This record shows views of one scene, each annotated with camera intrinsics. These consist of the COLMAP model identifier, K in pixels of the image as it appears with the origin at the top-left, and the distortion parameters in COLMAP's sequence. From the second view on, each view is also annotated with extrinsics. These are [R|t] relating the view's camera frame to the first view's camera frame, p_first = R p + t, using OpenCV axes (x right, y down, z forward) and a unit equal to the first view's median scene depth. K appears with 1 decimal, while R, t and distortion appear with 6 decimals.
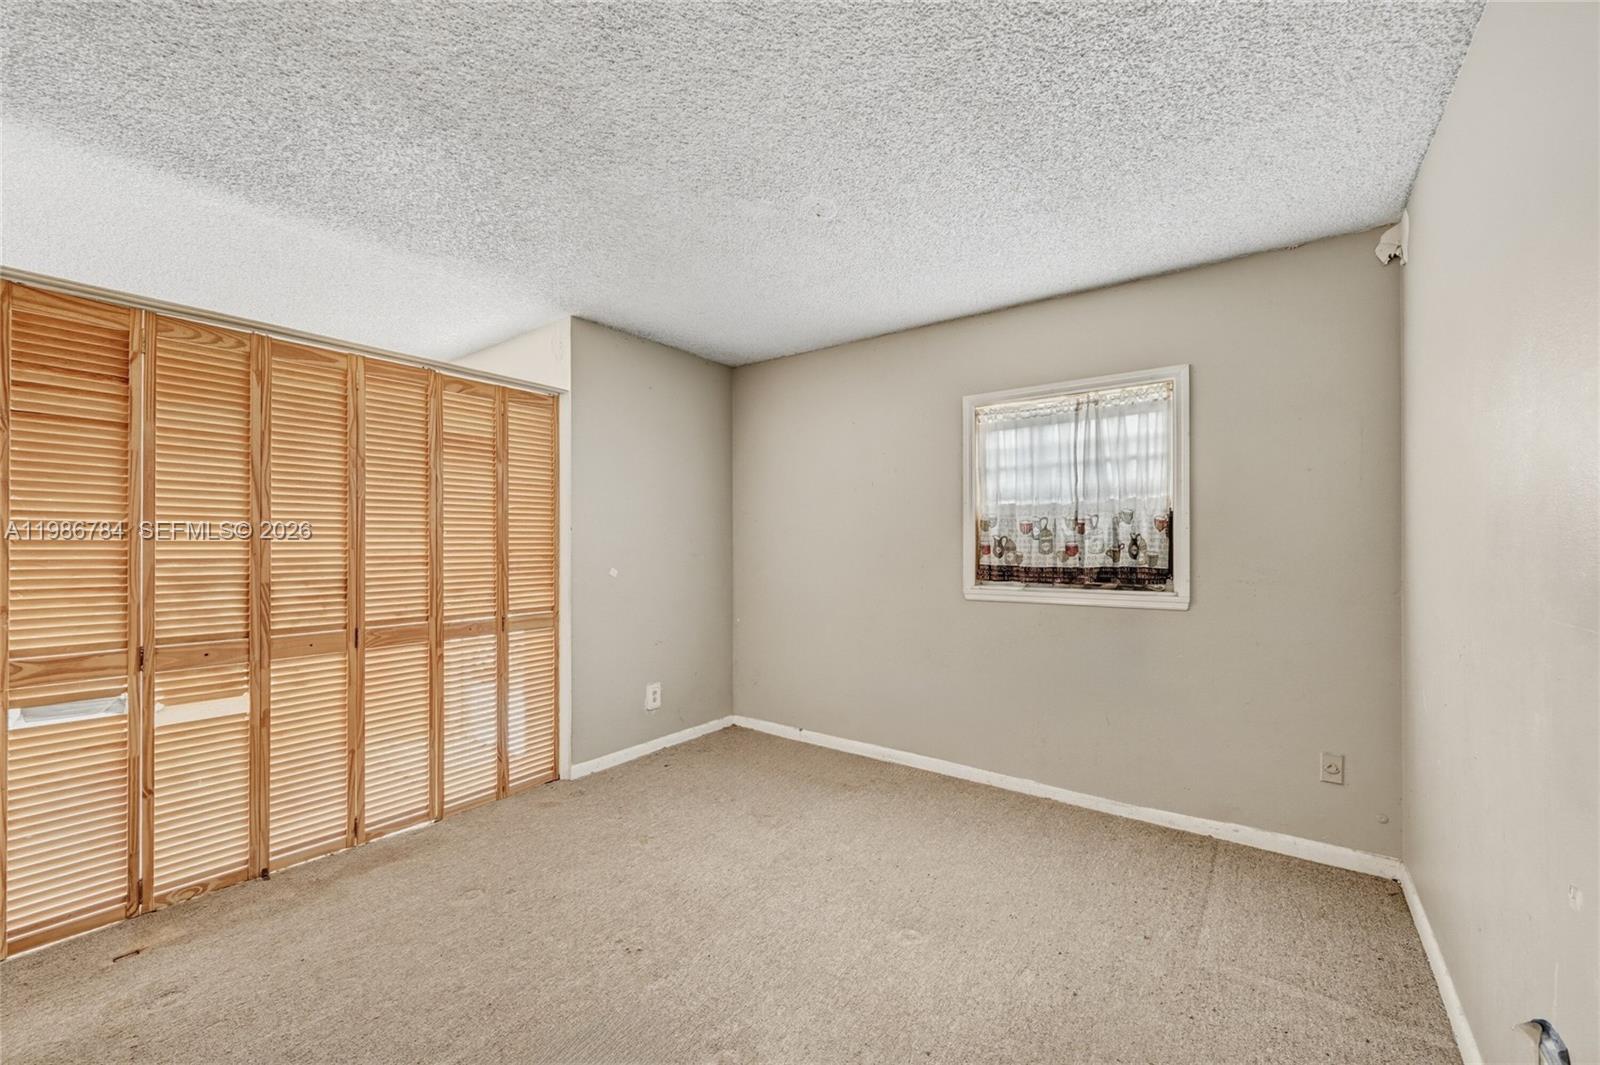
lens RADIAL K [[661.1, 0, 801.5], [0, 661.1, 538.9], [0, 0, 1]] dist [0.000732, 0.000705]
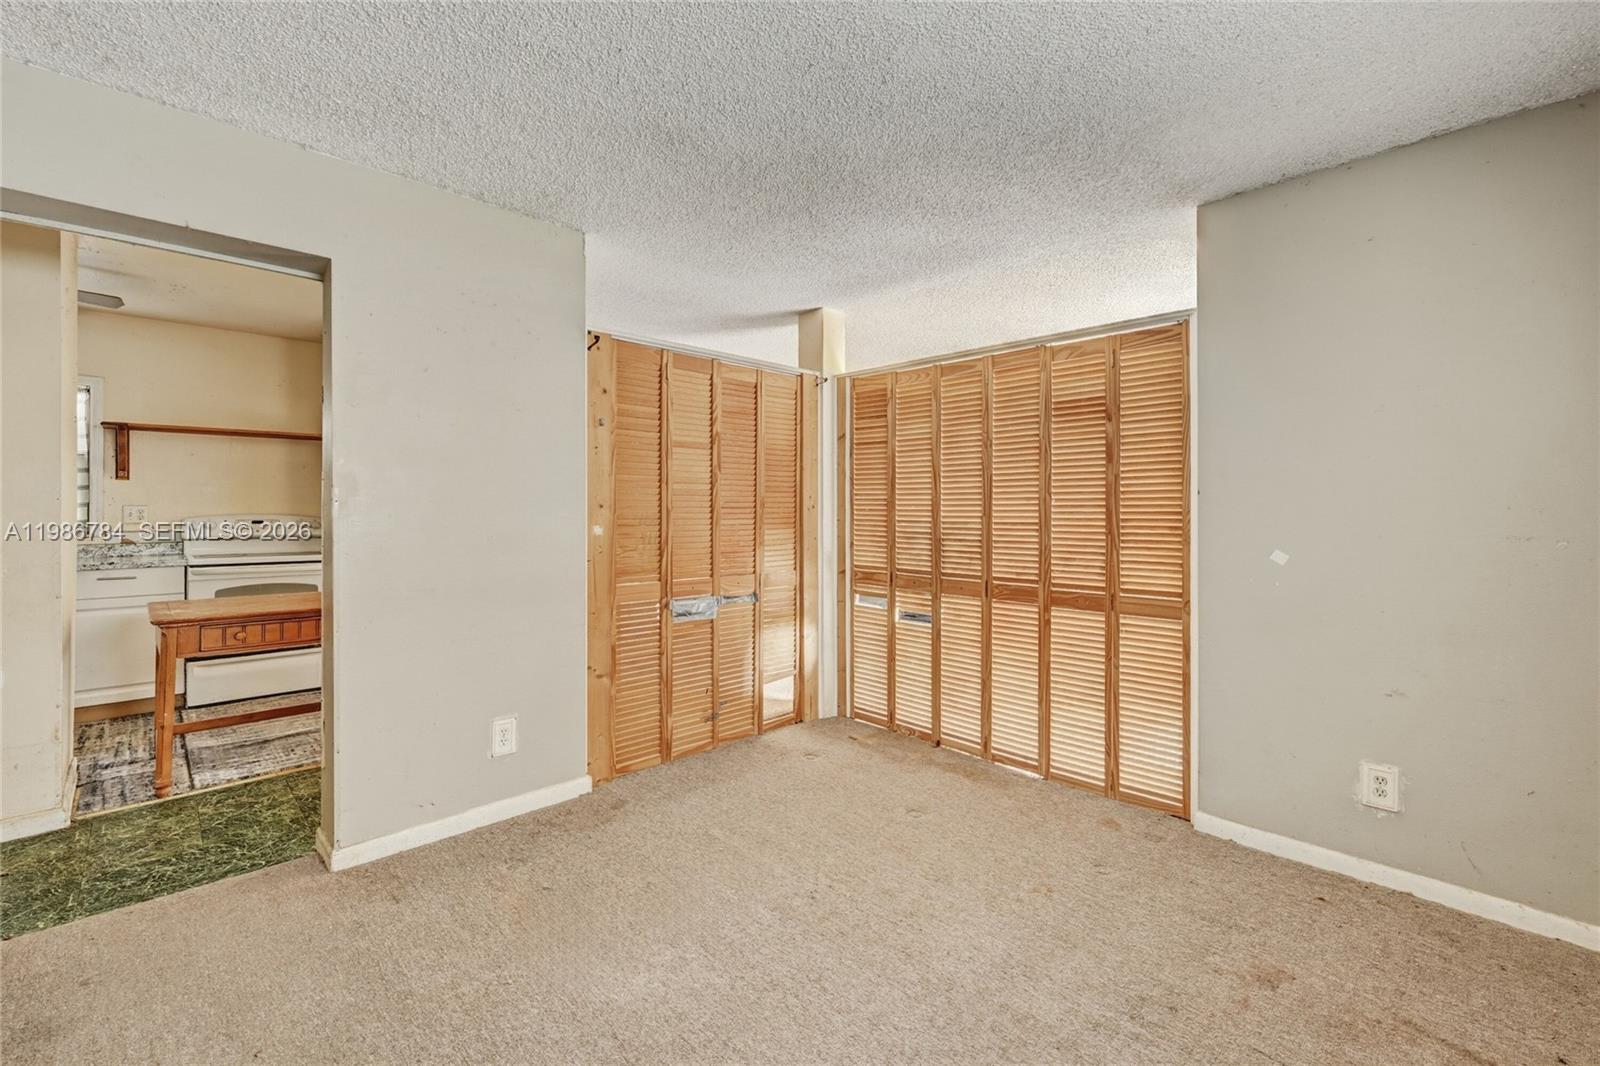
lens RADIAL K [[654.4, 0, 771.5], [0, 654.4, 511.2], [0, 0, 1]] dist [-0.001434, 0.000079]
pose [[-0.186005, -0.003874, -0.982541, 0.557374], [-0.002381, 0.999991, -0.003492, 0.011916], [0.982546, 0.001690, -0.186013, 0.800536]]
